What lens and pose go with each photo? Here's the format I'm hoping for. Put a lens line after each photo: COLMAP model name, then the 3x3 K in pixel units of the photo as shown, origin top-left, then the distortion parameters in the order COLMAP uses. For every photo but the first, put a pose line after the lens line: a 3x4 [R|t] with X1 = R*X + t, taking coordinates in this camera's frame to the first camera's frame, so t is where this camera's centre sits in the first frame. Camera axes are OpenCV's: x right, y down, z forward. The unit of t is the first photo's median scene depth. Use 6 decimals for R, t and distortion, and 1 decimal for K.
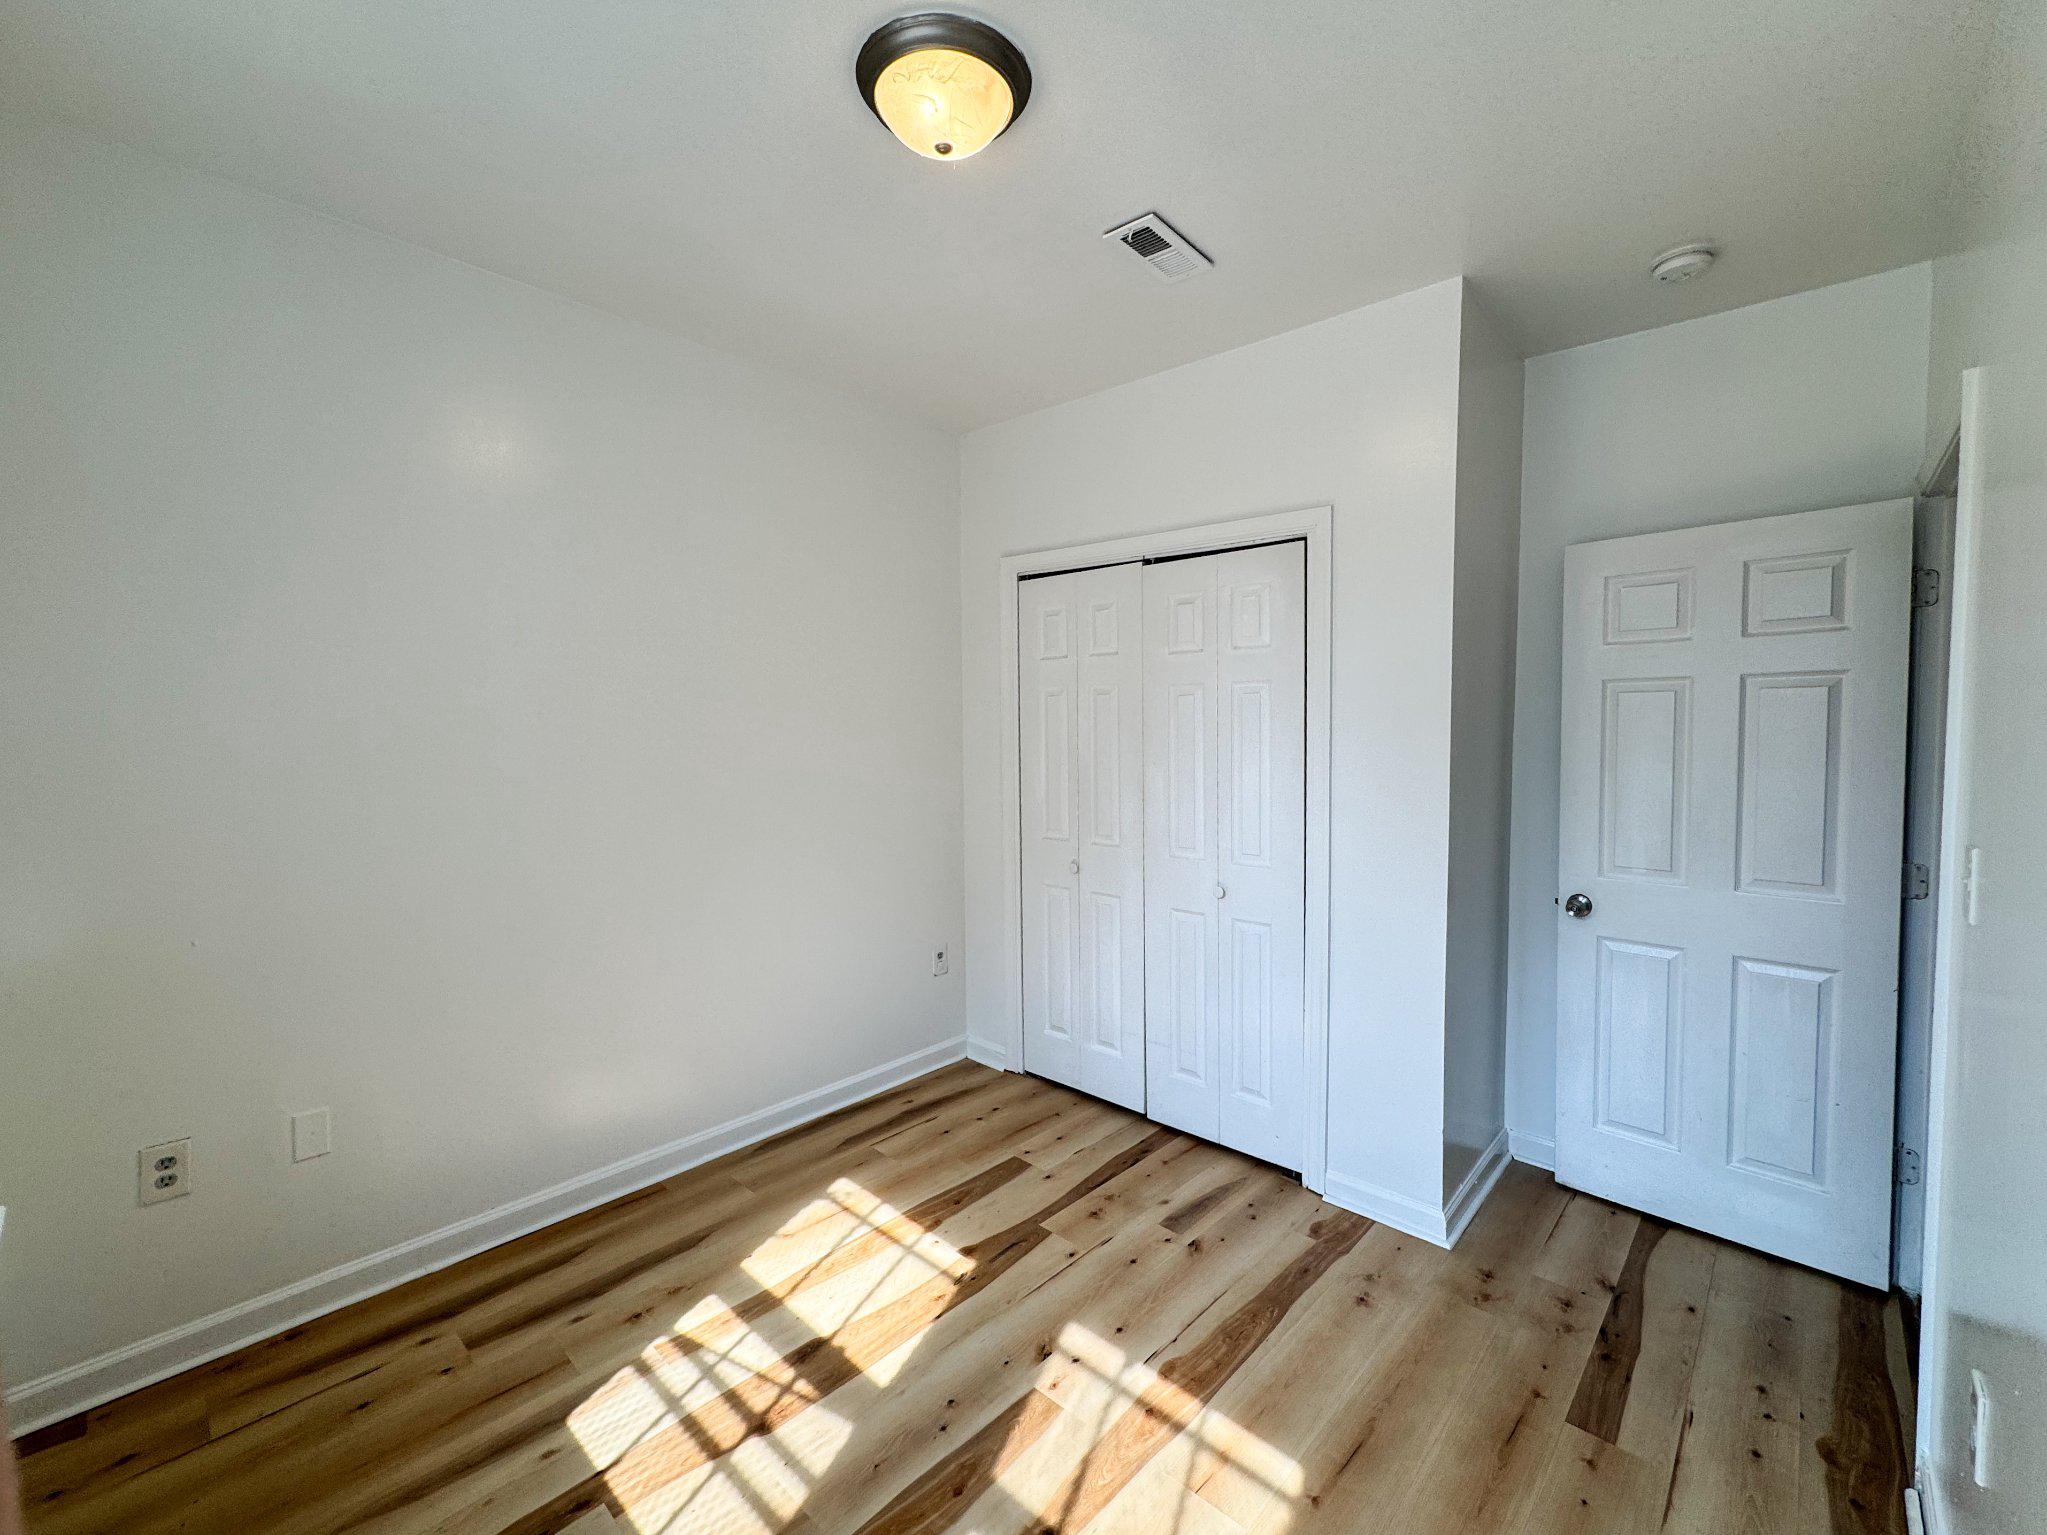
lens RADIAL K [[841.4, 0, 1025.1], [0, 841.4, 769.3], [0, 0, 1]] dist [-0.000833, 0.000032]
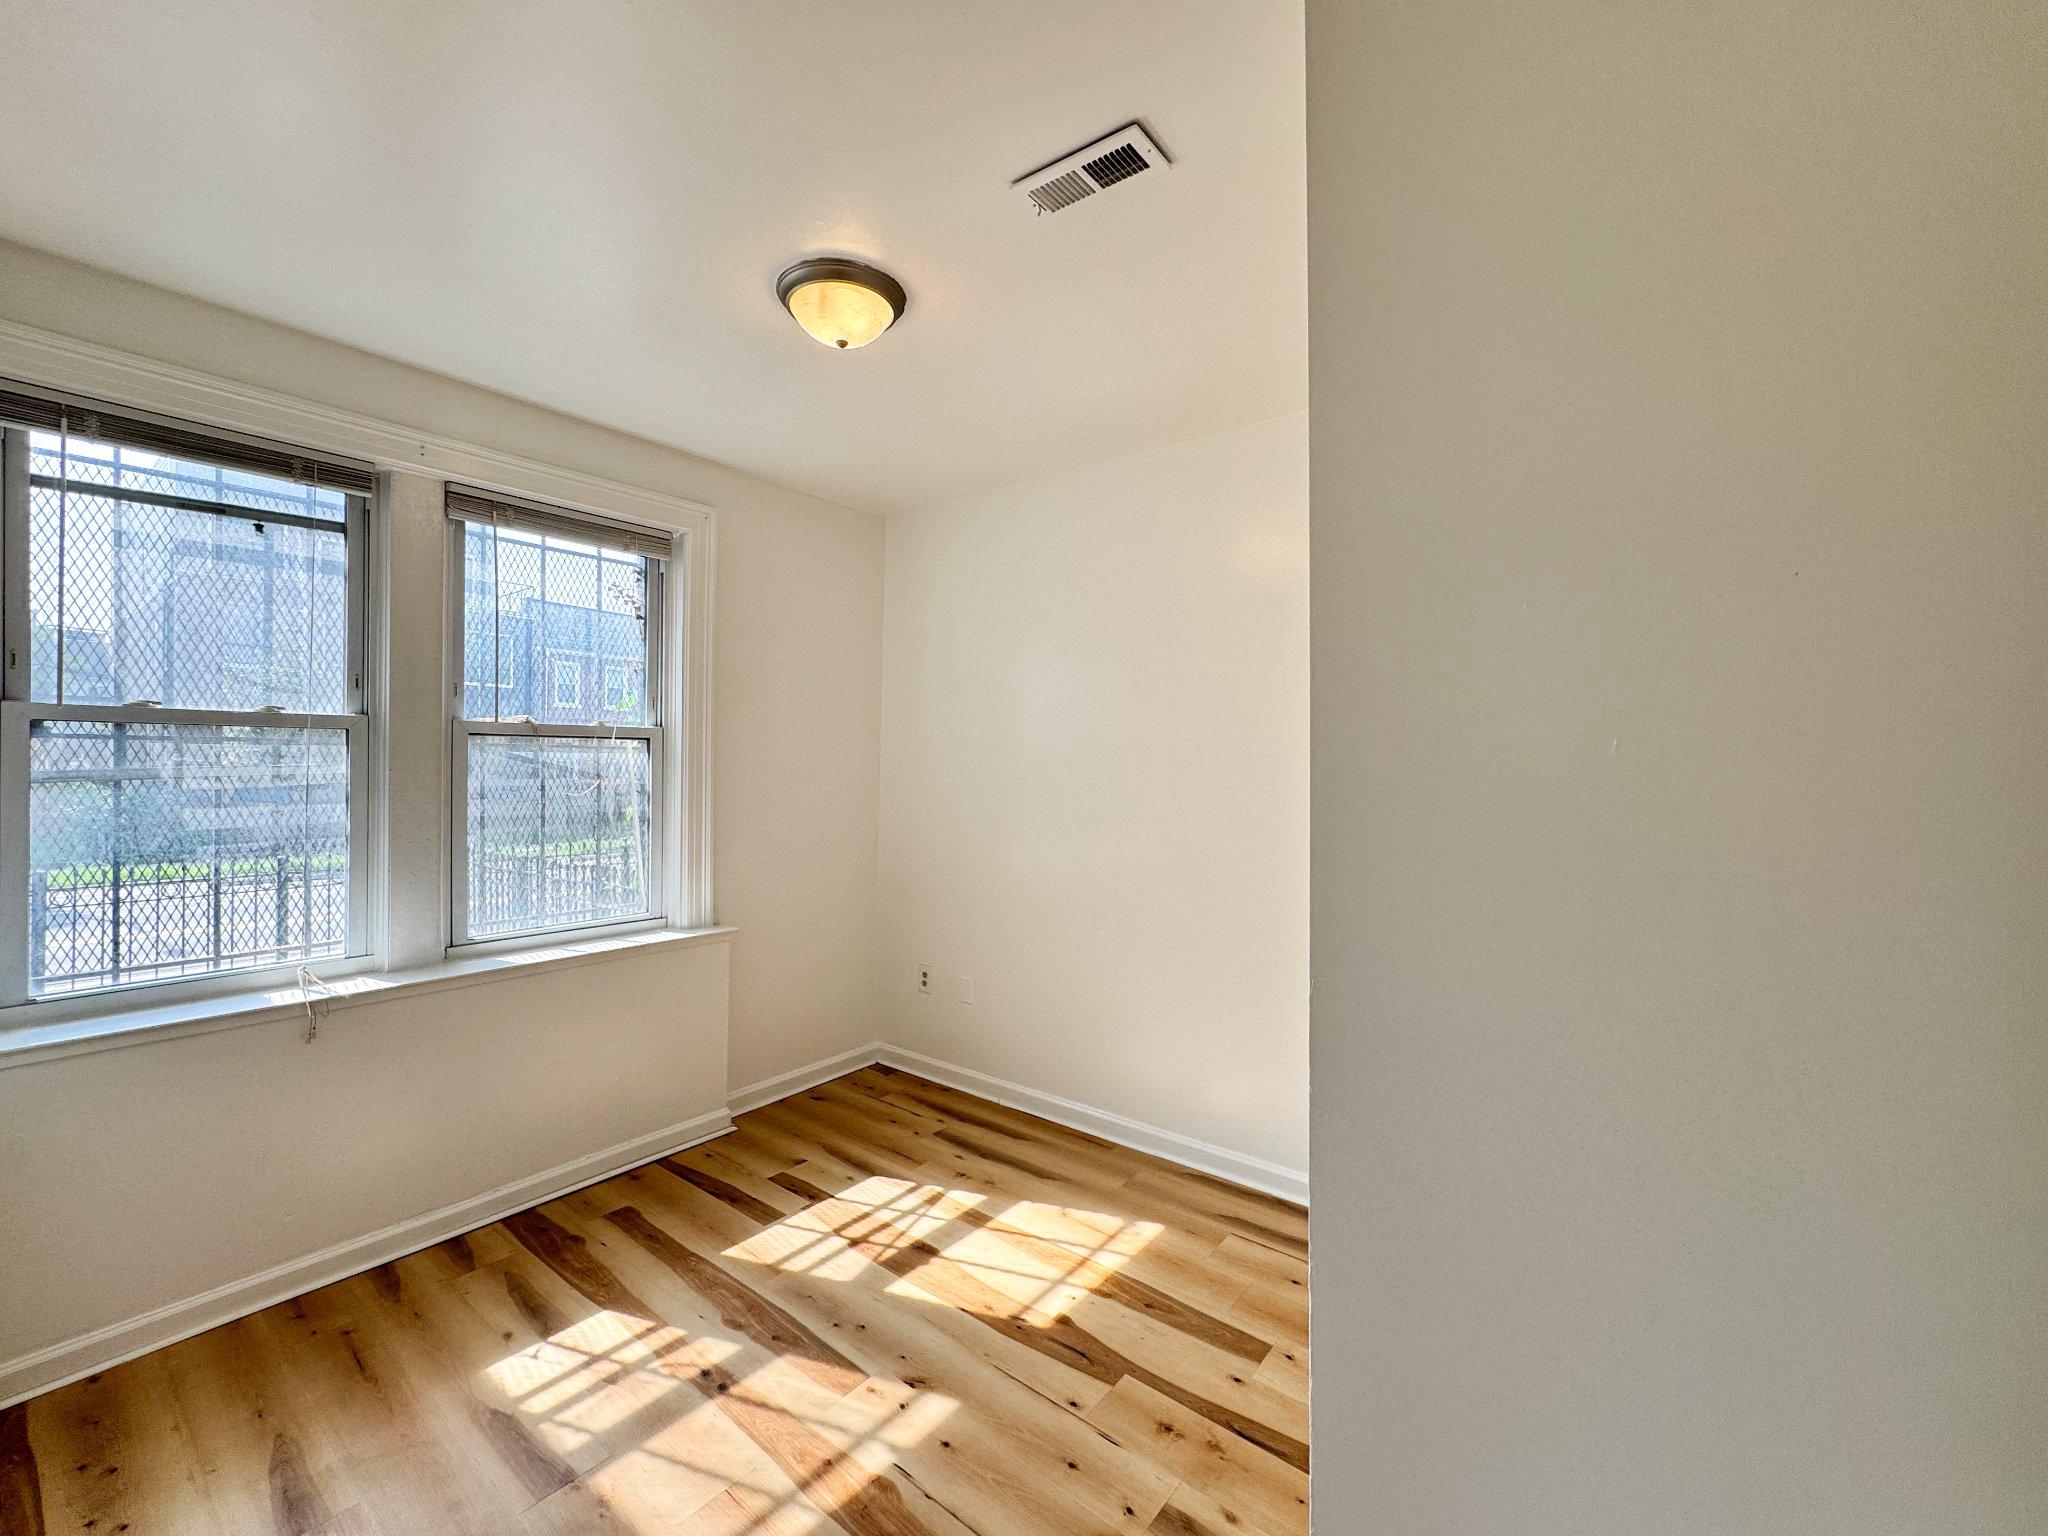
lens RADIAL K [[841.8, 0, 1025.6], [0, 841.8, 769.8], [0, 0, 1]] dist [-0.000833, 0.000032]
pose [[0.073344, 0.005482, -0.997292, 1.062007], [-0.060571, 0.998163, 0.001032, -0.060899], [0.995466, 0.060331, 0.073541, 1.025071]]
